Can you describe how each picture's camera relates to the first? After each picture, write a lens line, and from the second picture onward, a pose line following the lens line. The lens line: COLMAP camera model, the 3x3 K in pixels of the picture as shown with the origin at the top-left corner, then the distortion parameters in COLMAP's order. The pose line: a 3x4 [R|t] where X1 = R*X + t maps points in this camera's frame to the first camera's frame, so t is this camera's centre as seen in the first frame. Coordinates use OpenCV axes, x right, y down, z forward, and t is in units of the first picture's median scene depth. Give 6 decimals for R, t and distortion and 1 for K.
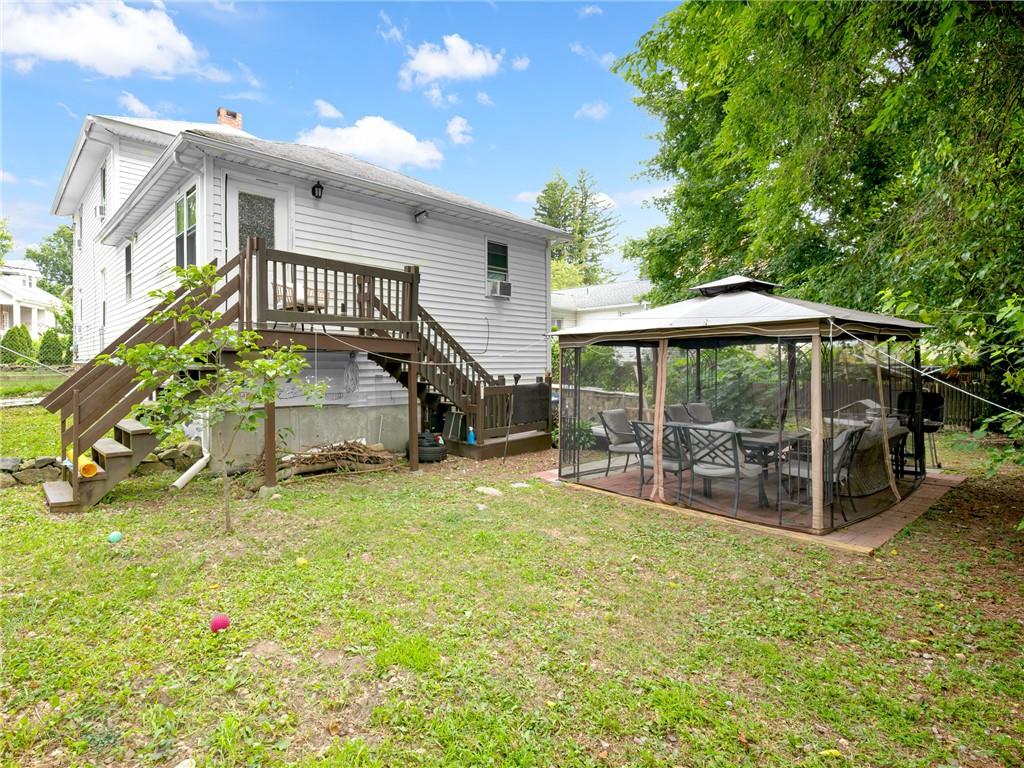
lens RADIAL K [[521.6, 0, 471.5], [0, 521.6, 362.2], [0, 0, 1]] dist [0.020685, -0.008183]
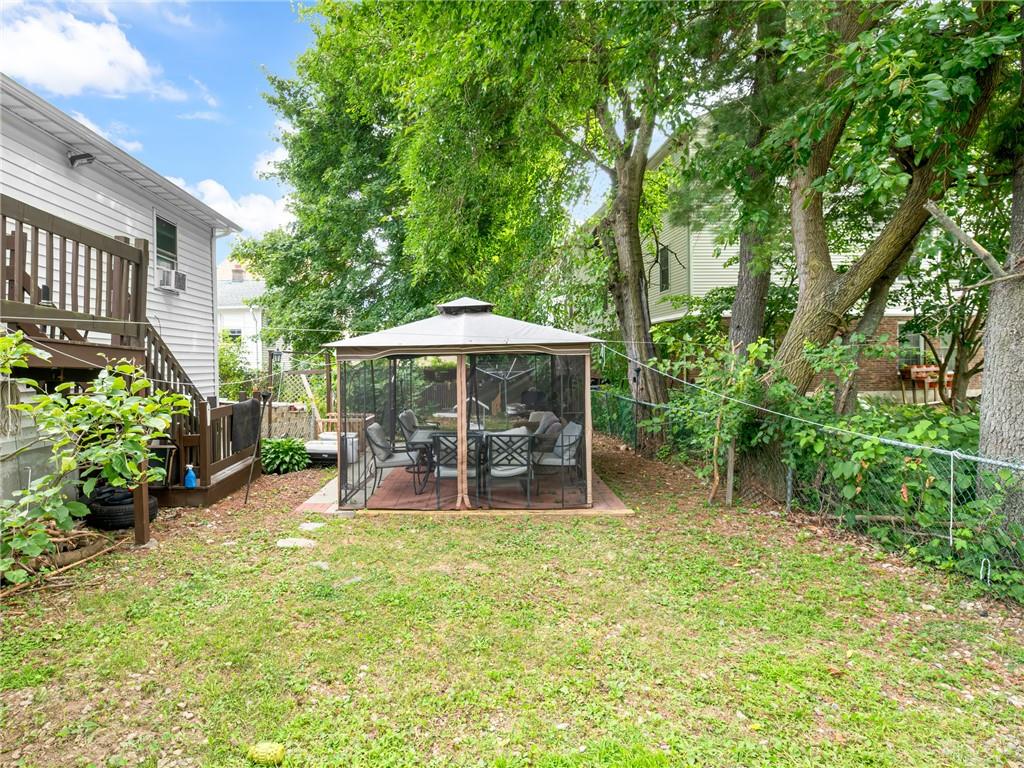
lens RADIAL K [[510.8, 0, 447.1], [0, 510.8, 355.2], [0, 0, 1]] dist [0.010241, -0.000133]
pose [[0.665963, 0.006517, 0.745957, -0.437567], [0.004801, 0.999904, -0.013021, -0.030346], [-0.745970, 0.012253, 0.665867, 0.338386]]
